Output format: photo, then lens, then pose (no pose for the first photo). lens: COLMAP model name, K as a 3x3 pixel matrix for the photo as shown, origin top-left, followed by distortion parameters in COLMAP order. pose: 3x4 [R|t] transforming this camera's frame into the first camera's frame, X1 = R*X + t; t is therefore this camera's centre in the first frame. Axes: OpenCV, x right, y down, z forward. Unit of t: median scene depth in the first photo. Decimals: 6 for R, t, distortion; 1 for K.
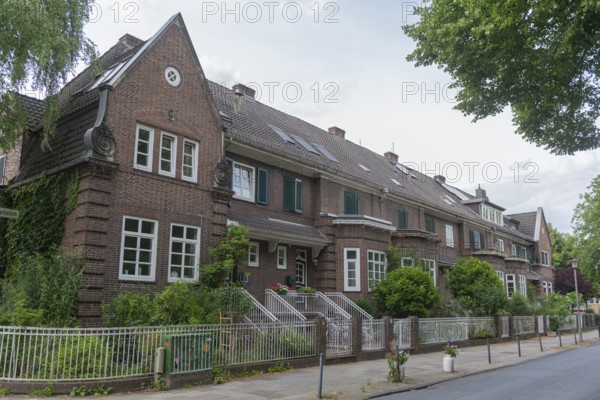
lens RADIAL K [[523.8, 0, 300.0], [0, 523.8, 200.0], [0, 0, 1]] dist [-0.016947, -0.010855]
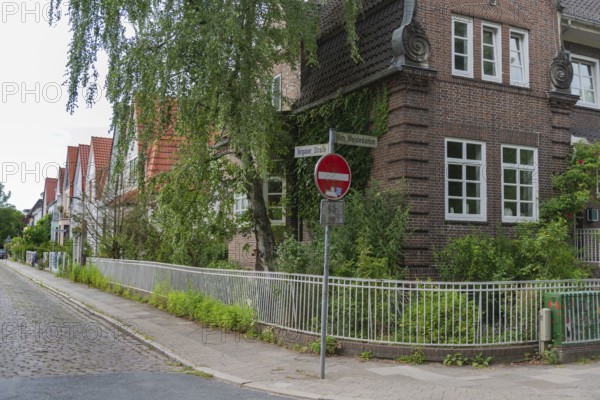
lens RADIAL K [[668.8, 0, 300.0], [0, 668.8, 200.0], [0, 0, 1]] dist [-0.014484, -0.015080]
pose [[0.921989, -0.024121, -0.386465, -0.155379], [0.072001, 0.991331, 0.109899, -0.003331], [0.380464, -0.129152, 0.915733, 0.001641]]
